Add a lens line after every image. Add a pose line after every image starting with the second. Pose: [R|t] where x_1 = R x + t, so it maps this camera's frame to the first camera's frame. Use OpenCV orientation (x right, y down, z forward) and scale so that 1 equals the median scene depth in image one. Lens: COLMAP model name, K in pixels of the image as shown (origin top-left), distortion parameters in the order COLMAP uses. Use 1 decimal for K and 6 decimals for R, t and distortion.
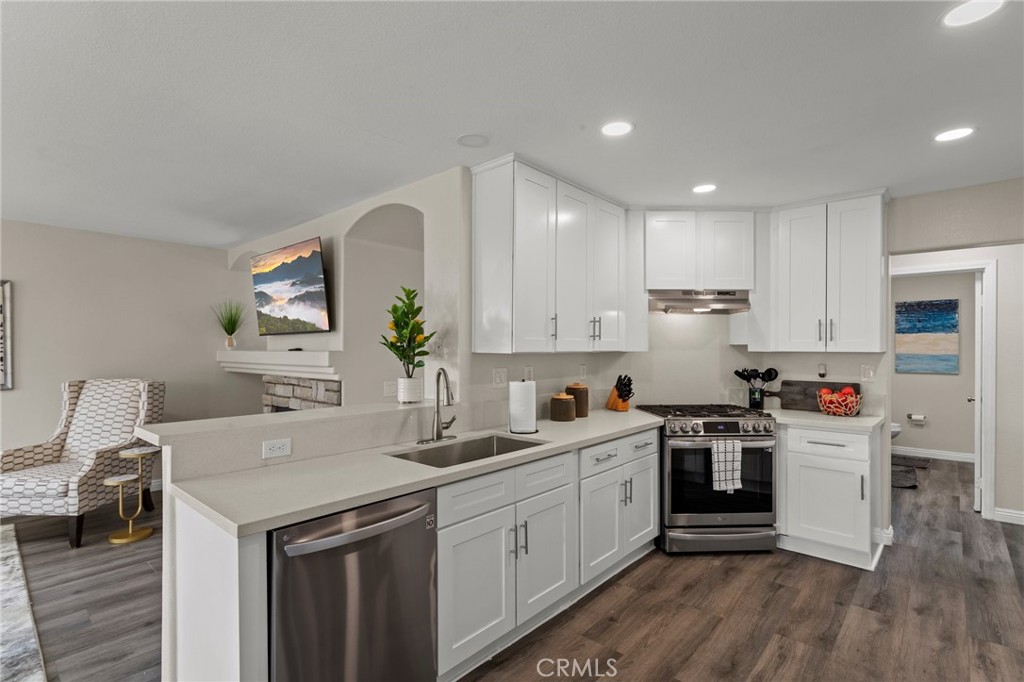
lens RADIAL K [[491.5, 0, 513.3], [0, 491.5, 343.5], [0, 0, 1]] dist [0.001936, -0.000224]
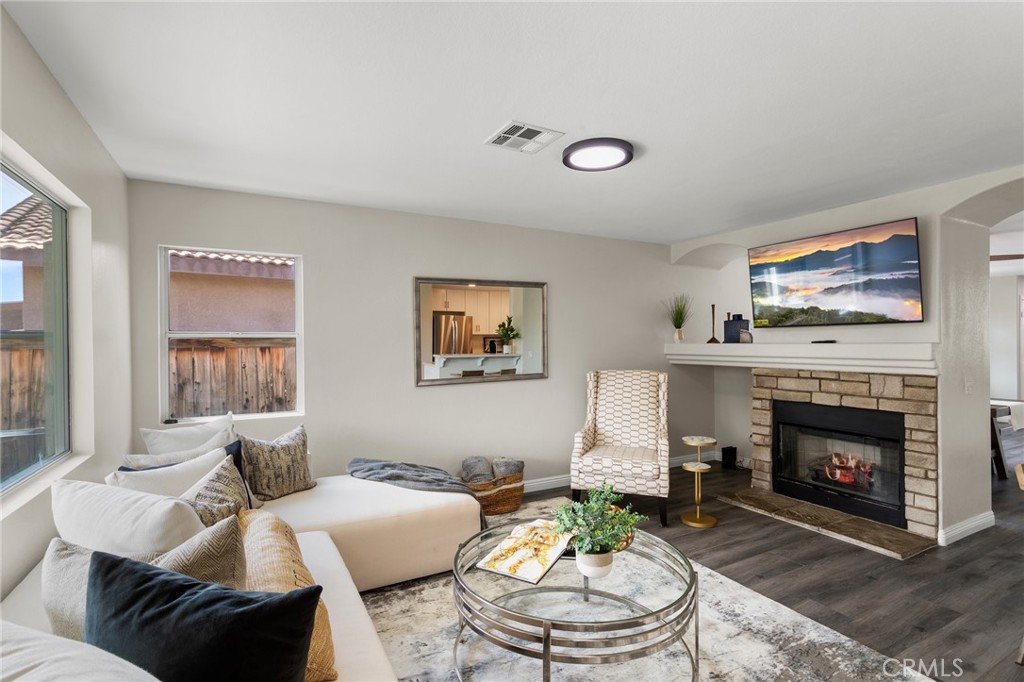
lens RADIAL K [[491.5, 0, 513.5], [0, 491.5, 342.7], [0, 0, 1]] dist [0.001936, -0.000224]
pose [[0.939729, -0.005543, -0.341874, -0.773910], [0.010901, 0.999846, 0.013751, -0.006218], [0.341745, -0.016649, 0.939645, -0.109300]]
